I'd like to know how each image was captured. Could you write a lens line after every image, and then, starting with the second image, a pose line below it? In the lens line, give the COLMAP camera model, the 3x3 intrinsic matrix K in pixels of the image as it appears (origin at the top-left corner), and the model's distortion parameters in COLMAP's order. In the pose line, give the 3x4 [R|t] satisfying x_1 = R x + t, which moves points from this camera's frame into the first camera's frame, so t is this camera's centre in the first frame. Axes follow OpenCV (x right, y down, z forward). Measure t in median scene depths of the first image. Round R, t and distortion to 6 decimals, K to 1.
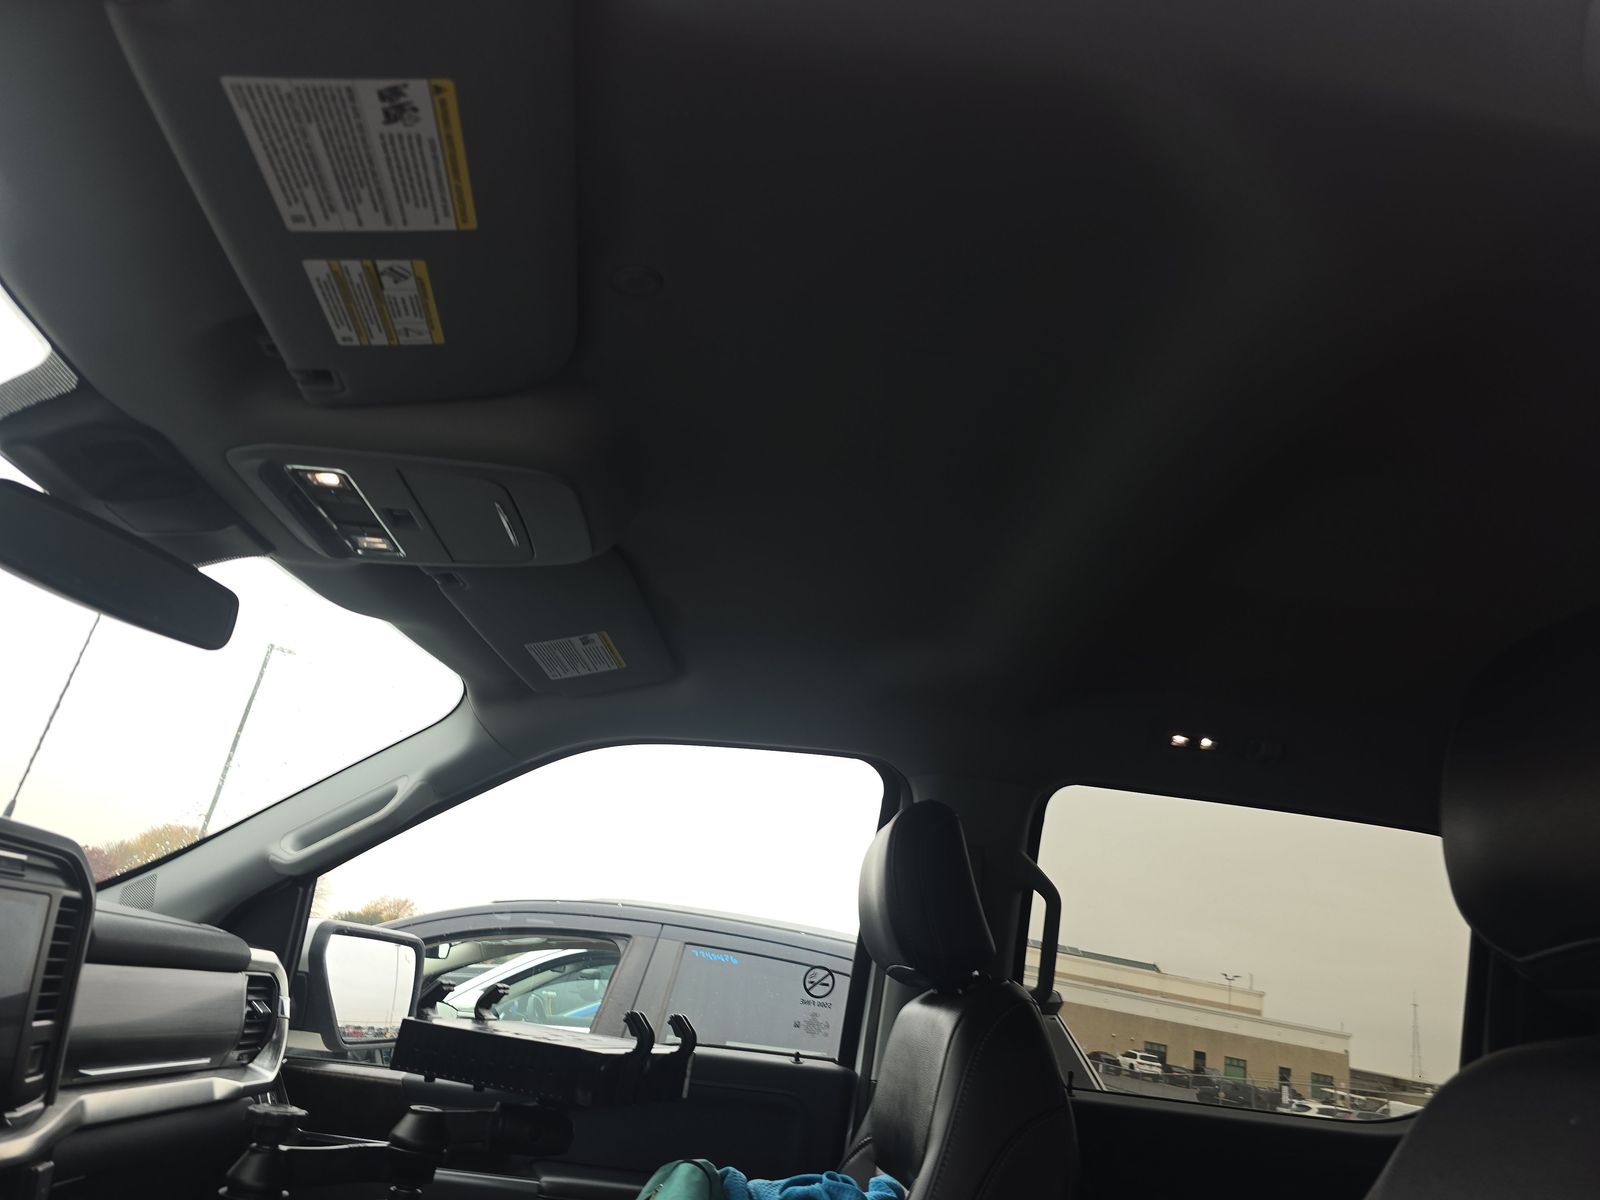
lens RADIAL K [[1076.9, 0, 796.4], [0, 1076.9, 603.1], [0, 0, 1]] dist [0.032832, -0.019950]
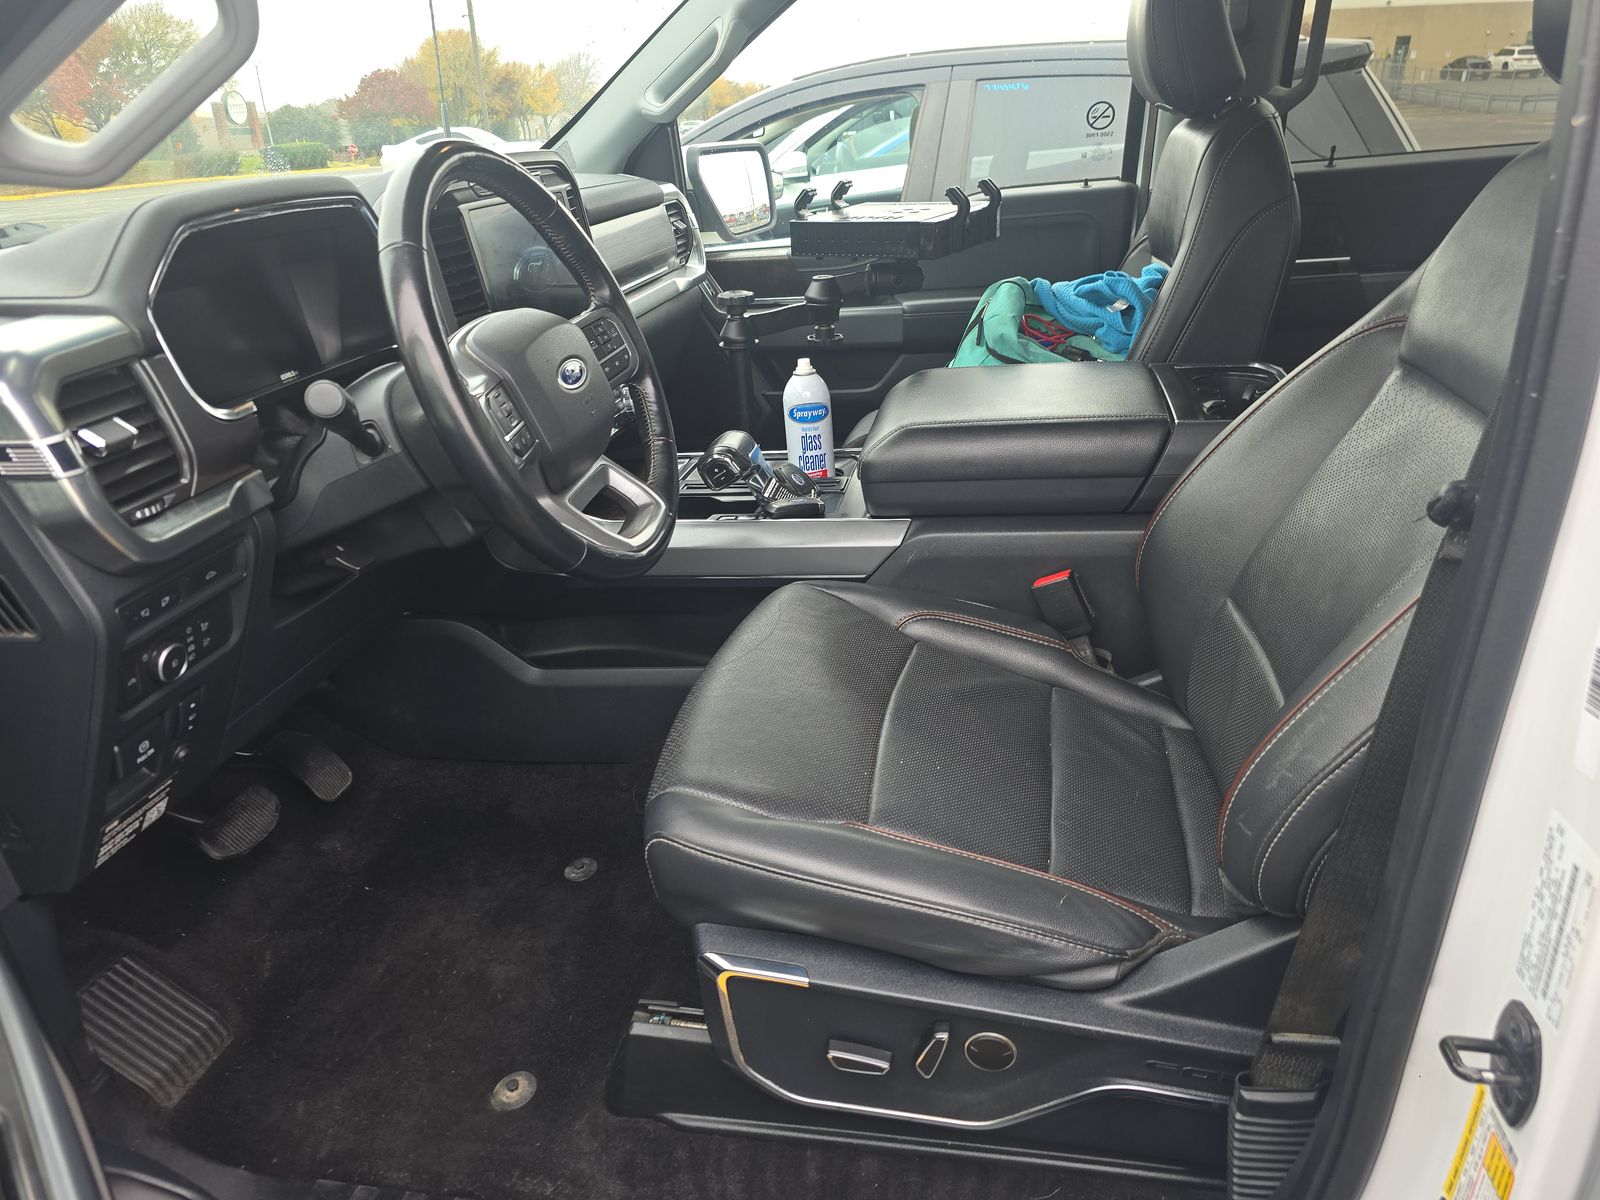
lens RADIAL K [[1076.9, 0, 800.7], [0, 1076.9, 603.5], [0, 0, 1]] dist [0.032832, -0.019950]
pose [[0.951351, -0.073001, -0.299335, 0.029969], [0.262493, 0.700747, 0.663363, -0.165539], [0.161332, -0.709665, 0.685819, -0.263240]]
